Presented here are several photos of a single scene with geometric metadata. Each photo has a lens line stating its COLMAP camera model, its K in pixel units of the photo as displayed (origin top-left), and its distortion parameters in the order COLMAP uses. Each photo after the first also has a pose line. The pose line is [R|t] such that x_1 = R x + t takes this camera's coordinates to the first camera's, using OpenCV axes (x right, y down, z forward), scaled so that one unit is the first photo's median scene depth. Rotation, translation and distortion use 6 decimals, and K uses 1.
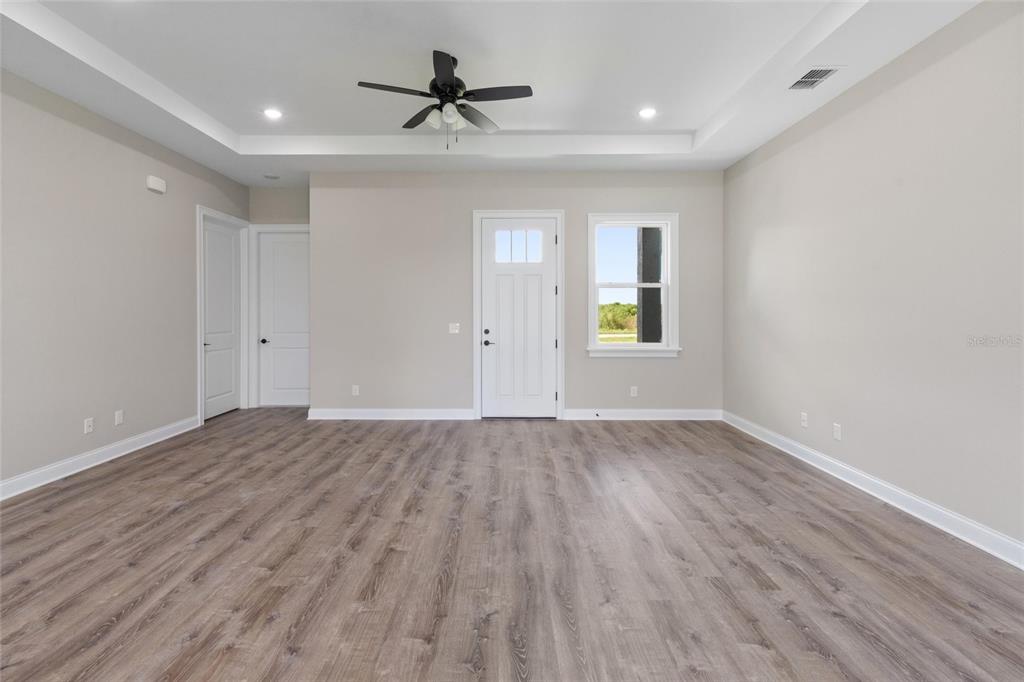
lens RADIAL K [[470.6, 0, 510.7], [0, 470.6, 318.5], [0, 0, 1]] dist [0.000259, 0.000187]
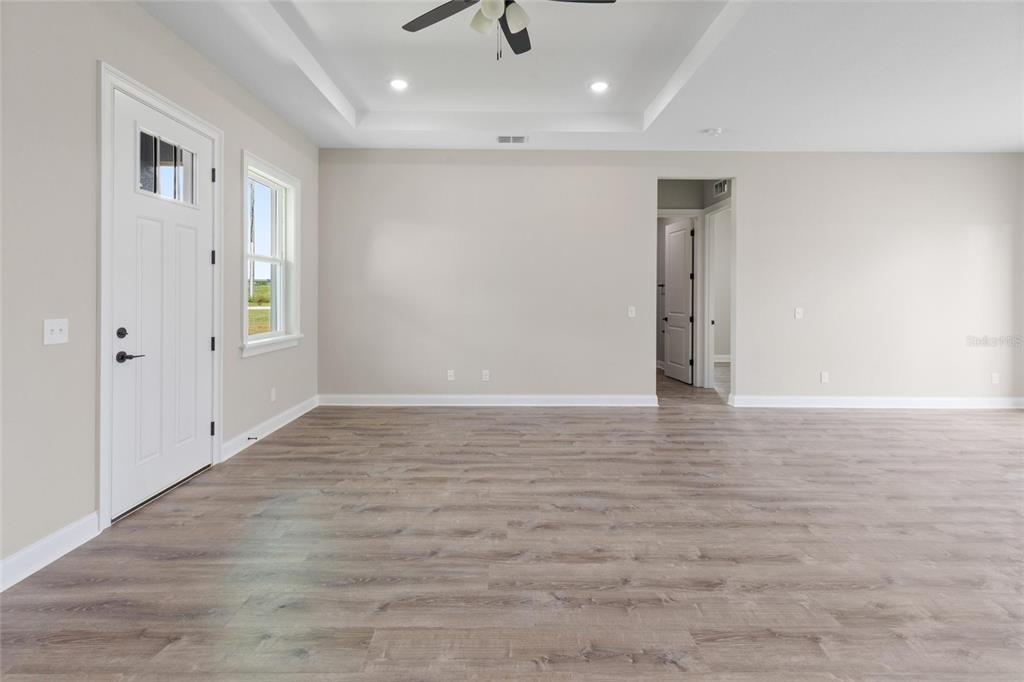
lens RADIAL K [[470.5, 0, 504.2], [0, 470.5, 298.1], [0, 0, 1]] dist [0.000034, -0.001134]
pose [[0.005621, -0.004709, 0.999973, -1.179277], [0.005827, 0.999972, 0.004676, -0.015449], [-0.999967, 0.005801, 0.005648, 1.399087]]
